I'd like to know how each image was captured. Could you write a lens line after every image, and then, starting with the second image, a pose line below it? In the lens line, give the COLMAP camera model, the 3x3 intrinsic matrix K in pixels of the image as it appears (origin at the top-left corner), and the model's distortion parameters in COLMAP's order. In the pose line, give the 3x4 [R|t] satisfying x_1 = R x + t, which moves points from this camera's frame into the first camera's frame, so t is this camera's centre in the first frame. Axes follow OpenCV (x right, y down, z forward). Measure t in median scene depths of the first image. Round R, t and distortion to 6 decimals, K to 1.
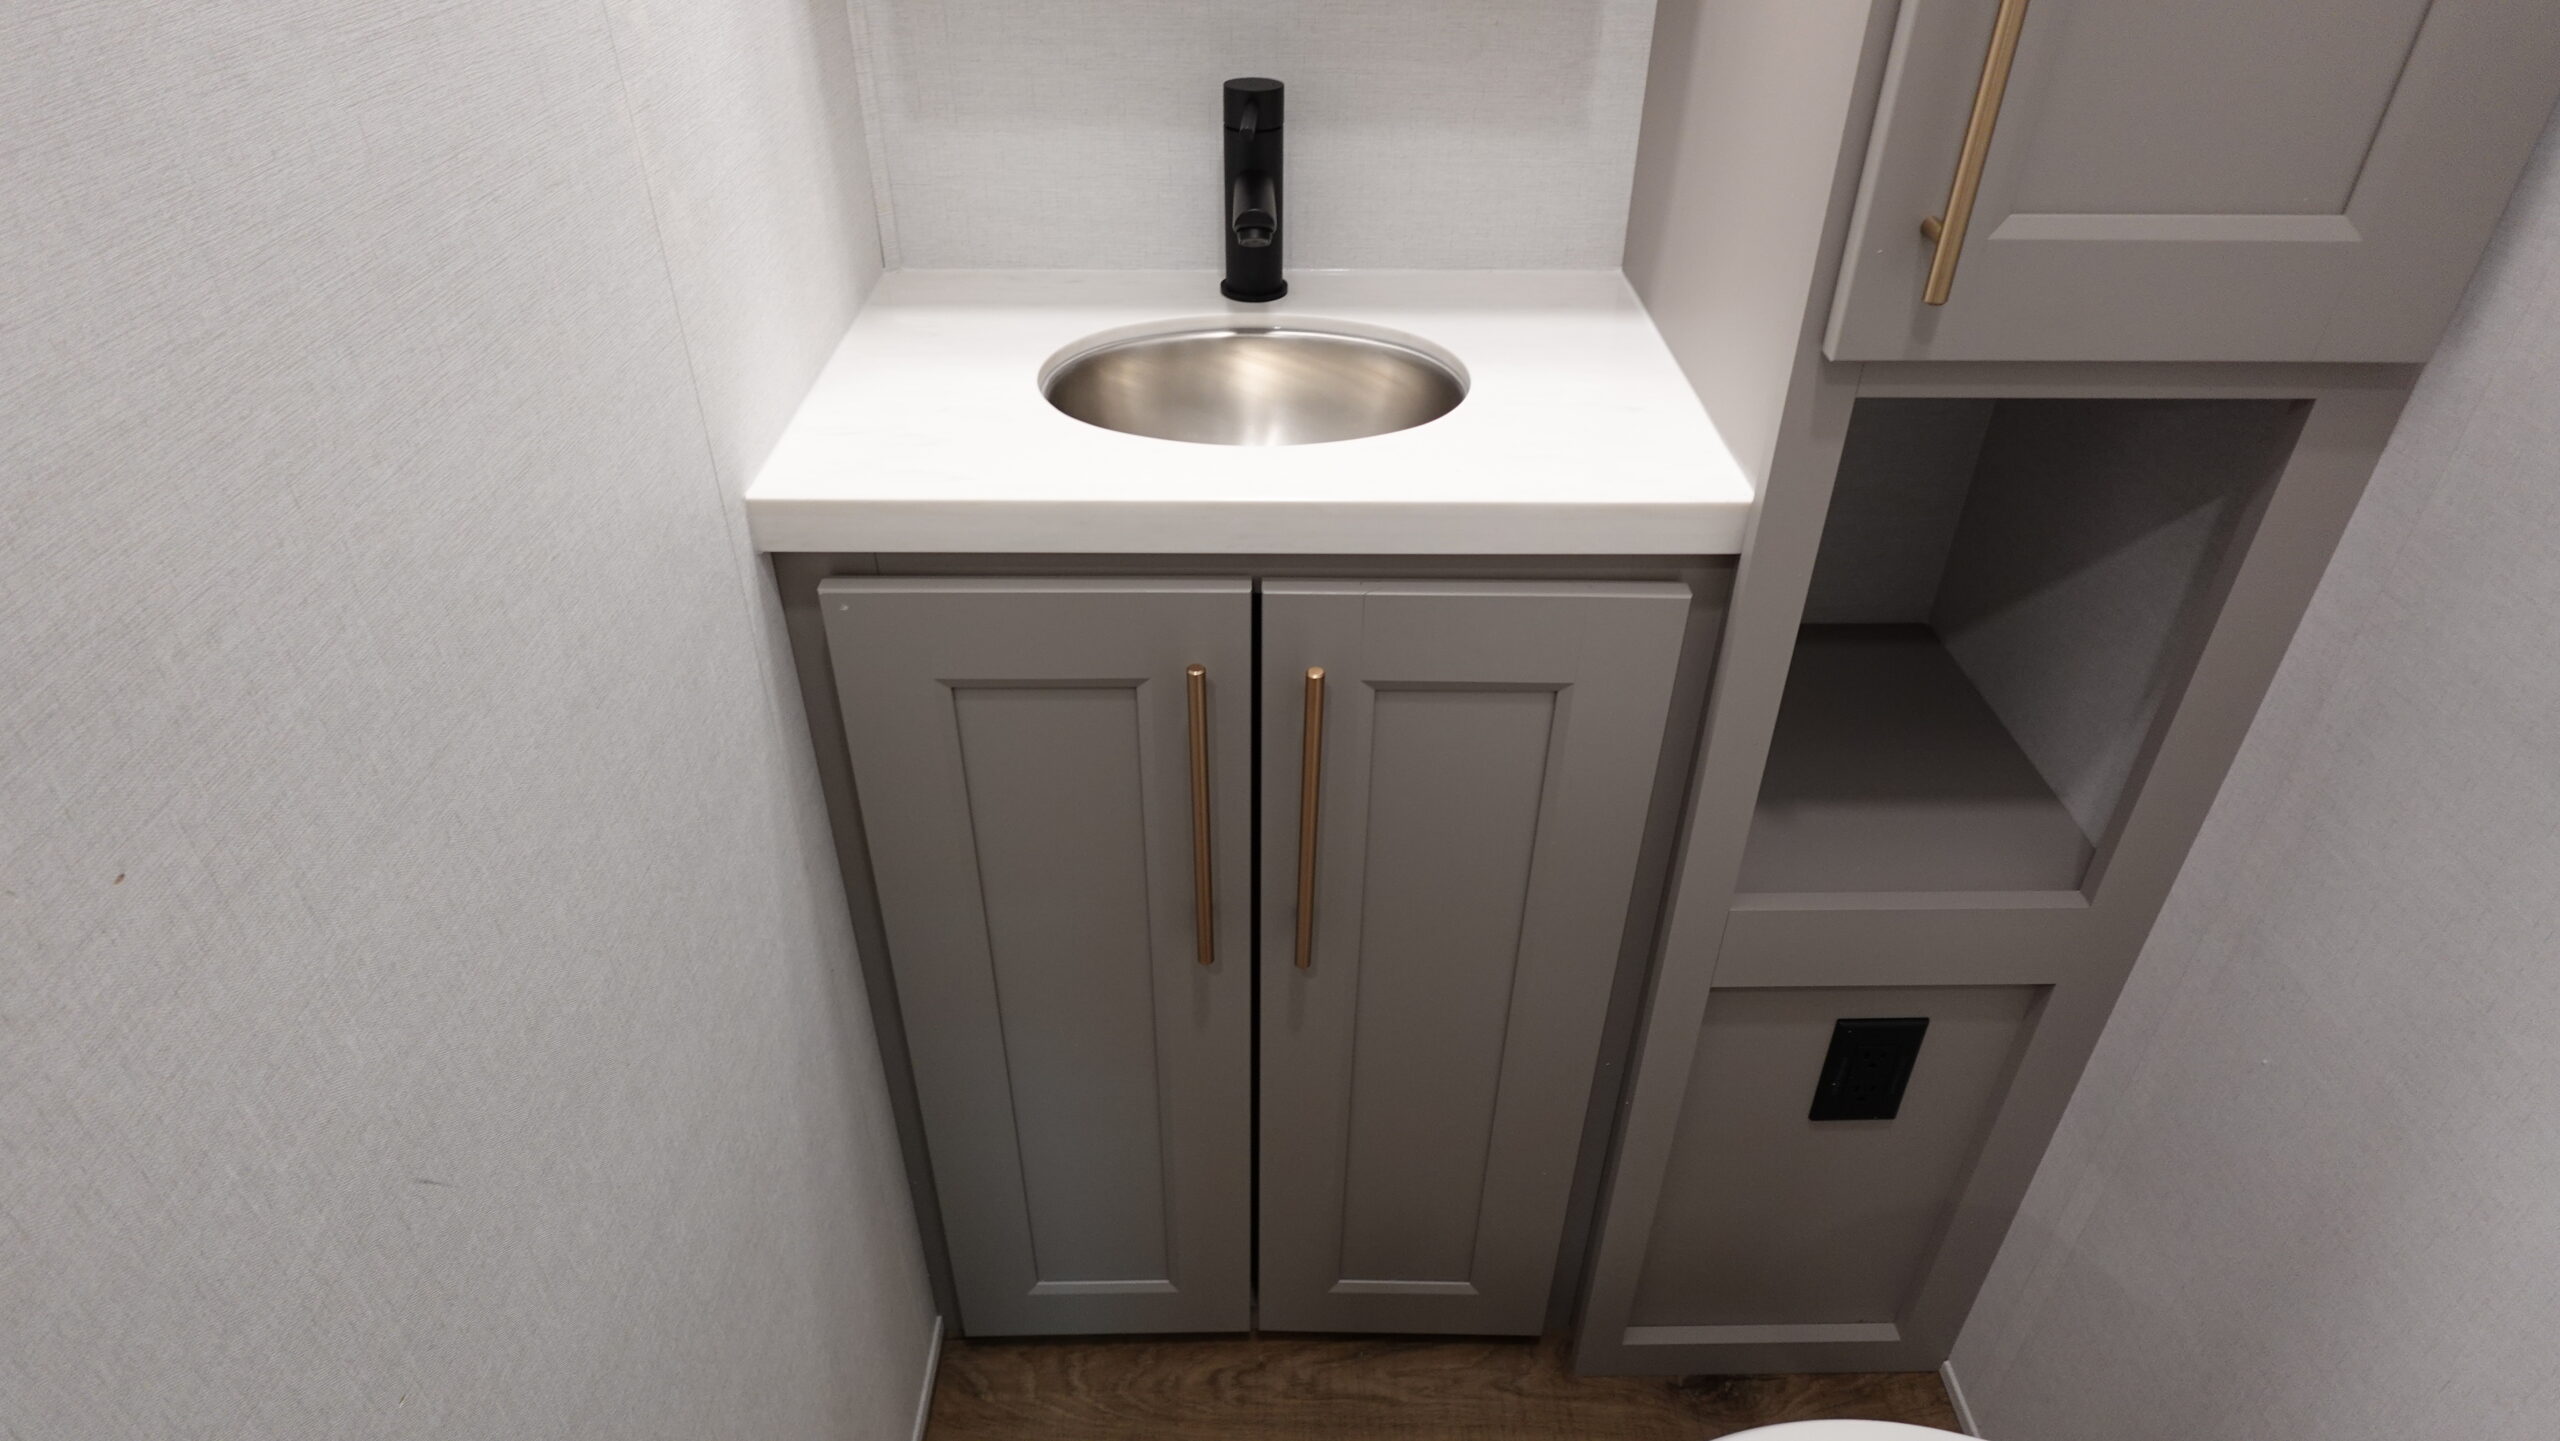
lens RADIAL K [[1451.9, 0, 1280.0], [0, 1451.9, 720.5], [0, 0, 1]] dist [-0.002818, 0.004232]
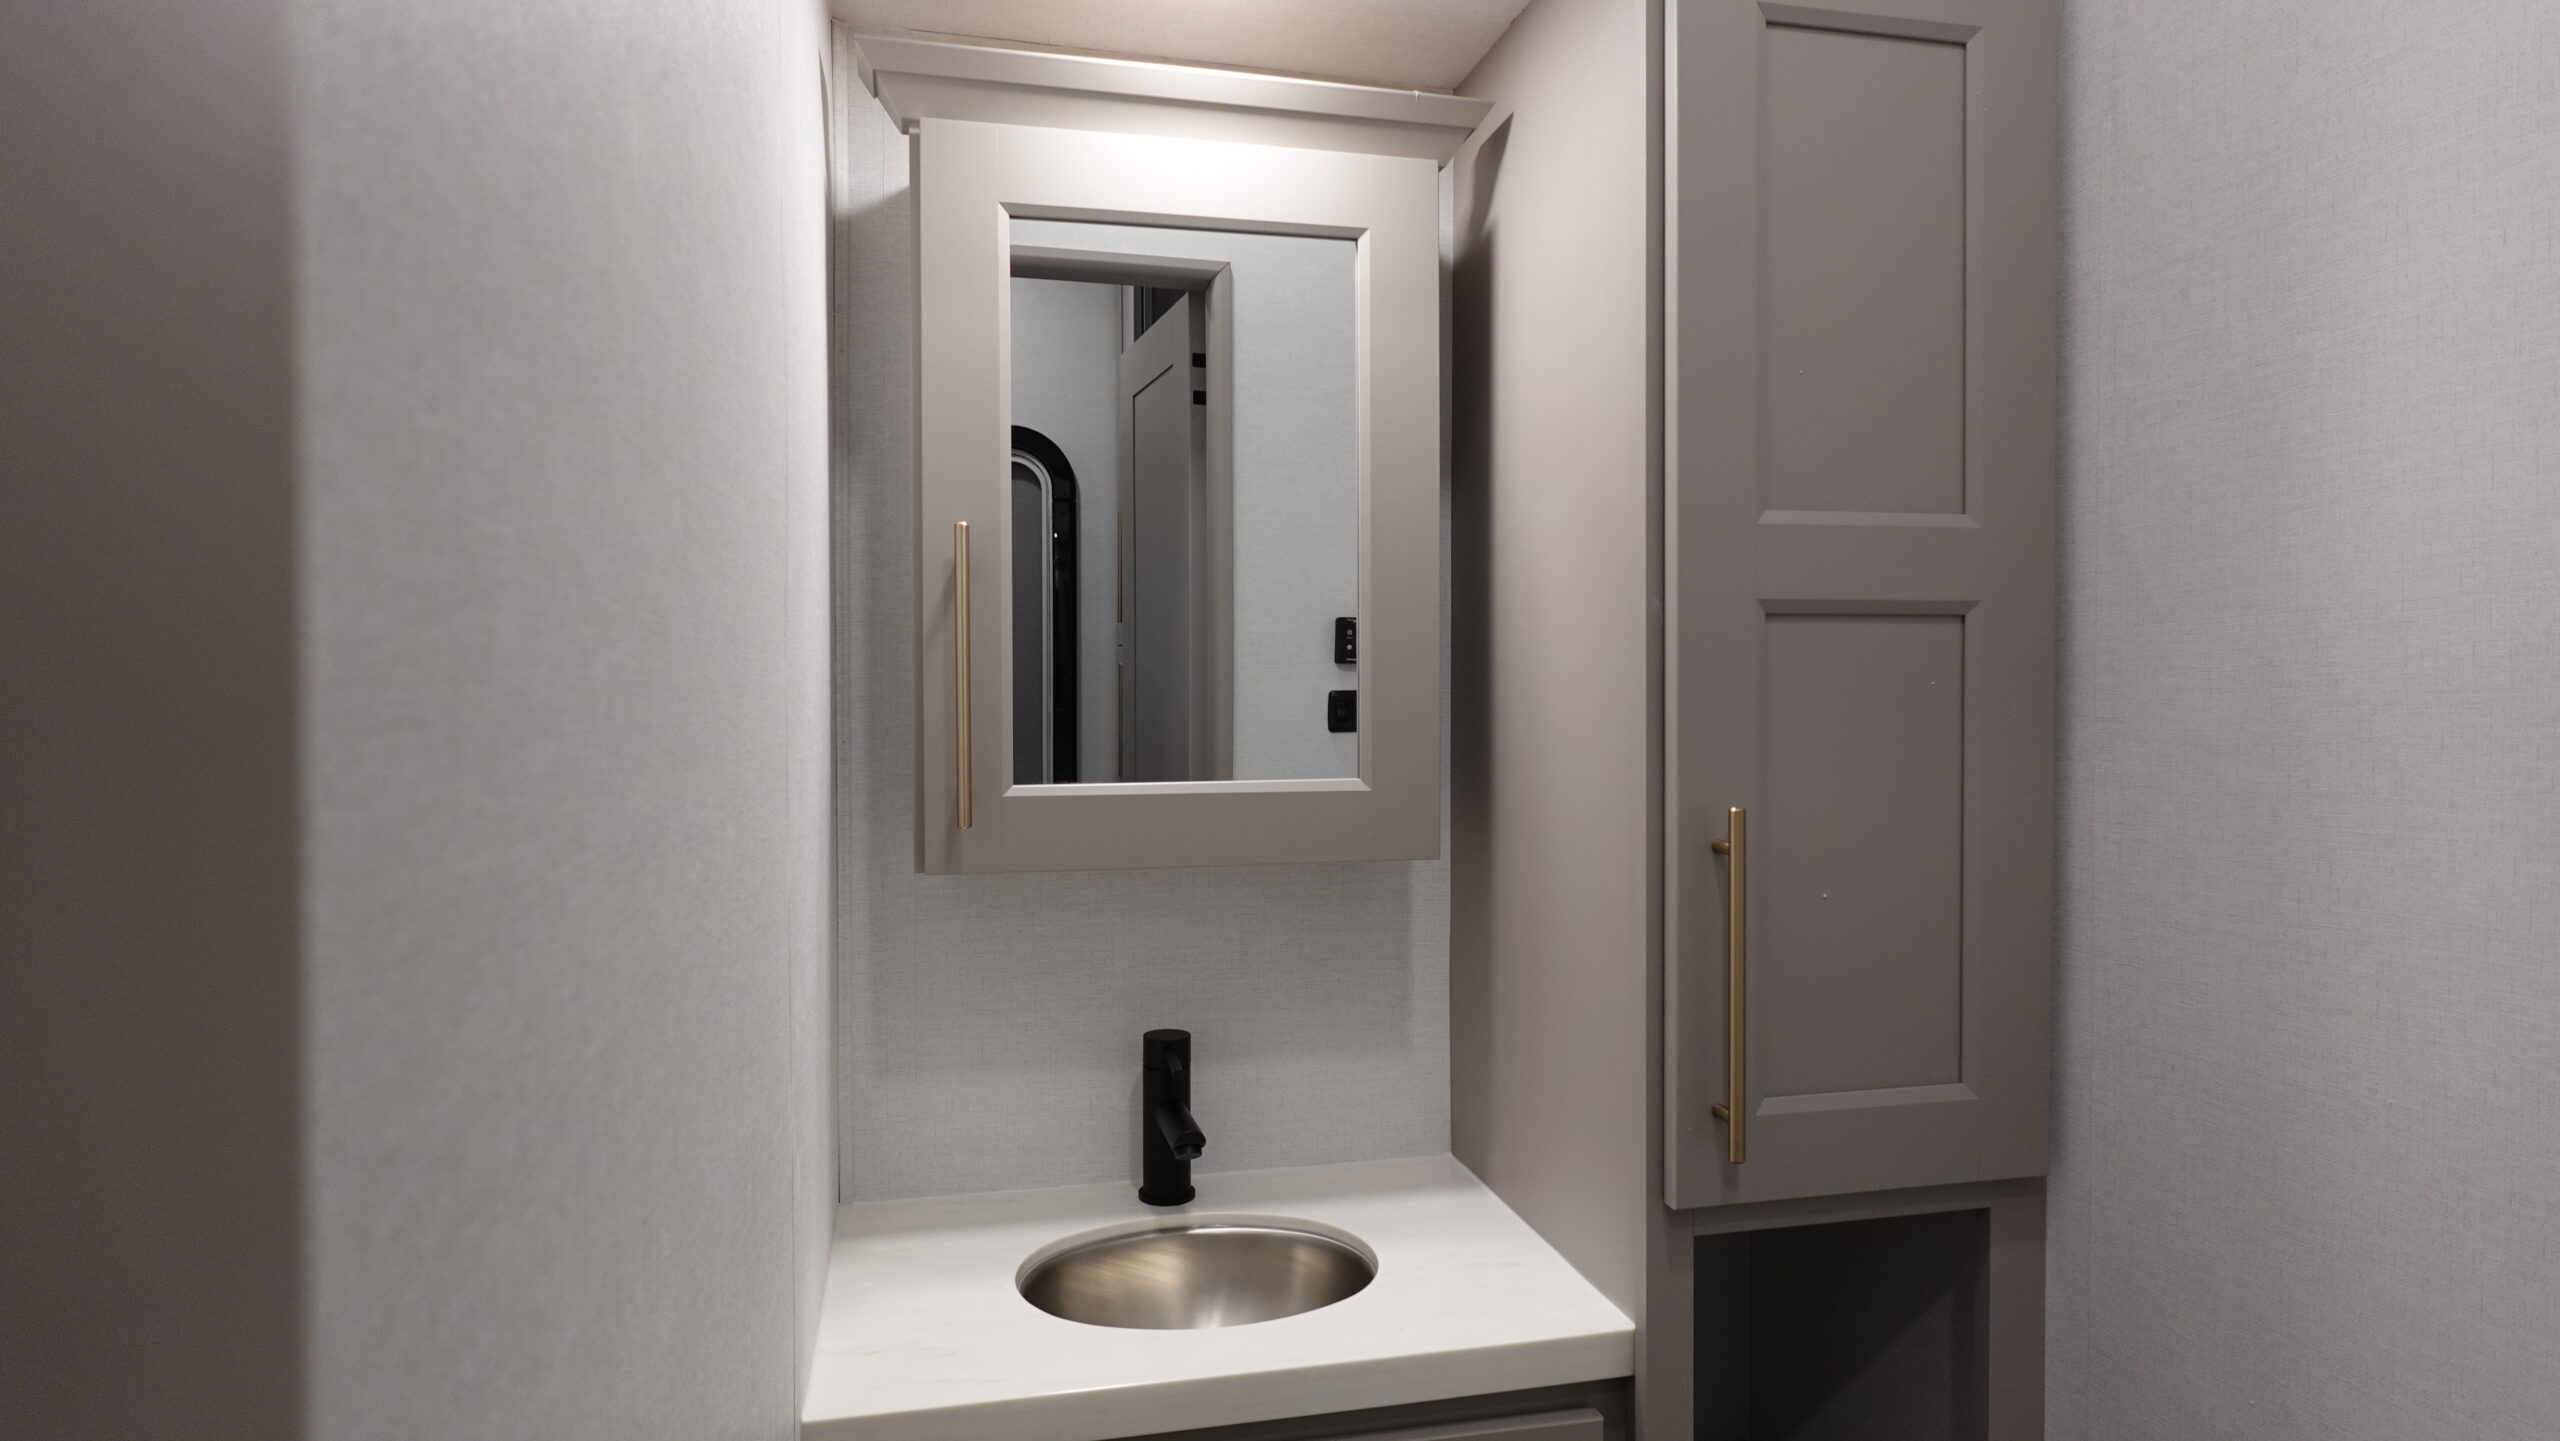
lens RADIAL K [[1463.3, 0, 1275.6], [0, 1463.3, 721.4], [0, 0, 1]] dist [-0.004041, 0.000594]
pose [[0.975171, -0.013329, 0.221050, -0.197975], [0.134696, 0.828013, -0.544289, 0.048727], [-0.175777, 0.560550, 0.809250, -0.212965]]
